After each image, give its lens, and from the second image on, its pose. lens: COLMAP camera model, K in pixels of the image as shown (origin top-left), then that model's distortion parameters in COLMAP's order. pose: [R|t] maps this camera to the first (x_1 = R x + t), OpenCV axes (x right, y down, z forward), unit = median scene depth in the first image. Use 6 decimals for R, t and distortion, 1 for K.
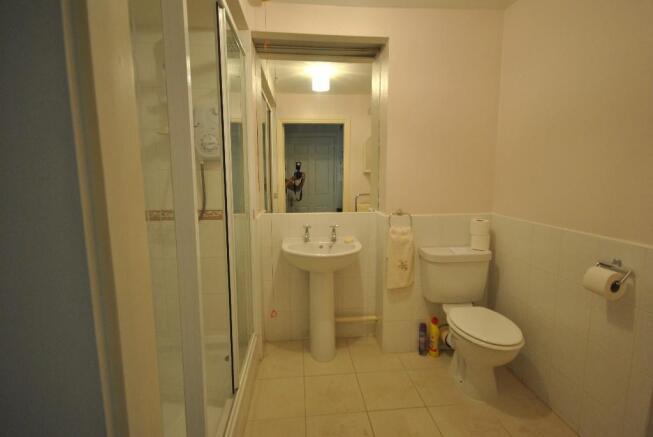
lens RADIAL K [[318.6, 0, 326.5], [0, 318.6, 218.5], [0, 0, 1]] dist [-0.001350, -0.000036]
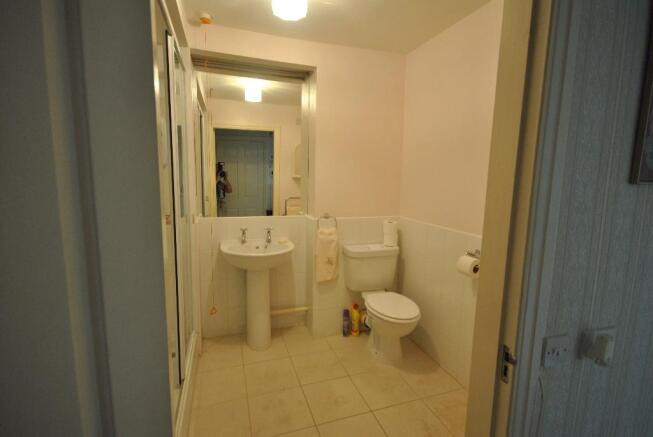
lens RADIAL K [[315.0, 0, 326.5], [0, 315.0, 218.5], [0, 0, 1]] dist [0.001859, 0.000258]
pose [[0.973514, -0.007440, 0.228506, -0.033022], [0.007856, 0.999969, -0.000913, -0.008510], [-0.228492, 0.002684, 0.973542, -0.121509]]
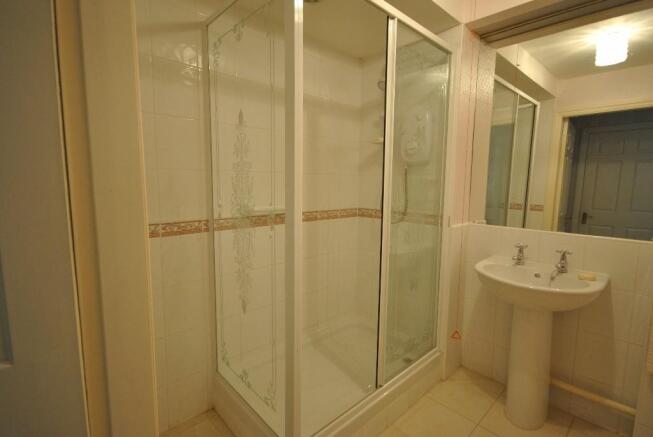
lens RADIAL K [[315.0, 0, 326.5], [0, 315.0, 218.5], [0, 0, 1]] dist [0.001859, 0.000258]
pose [[0.610933, 0.102588, -0.785007, 0.256138], [-0.122330, 0.991892, 0.034422, -0.009647], [0.782174, 0.075000, 0.618530, 0.140349]]
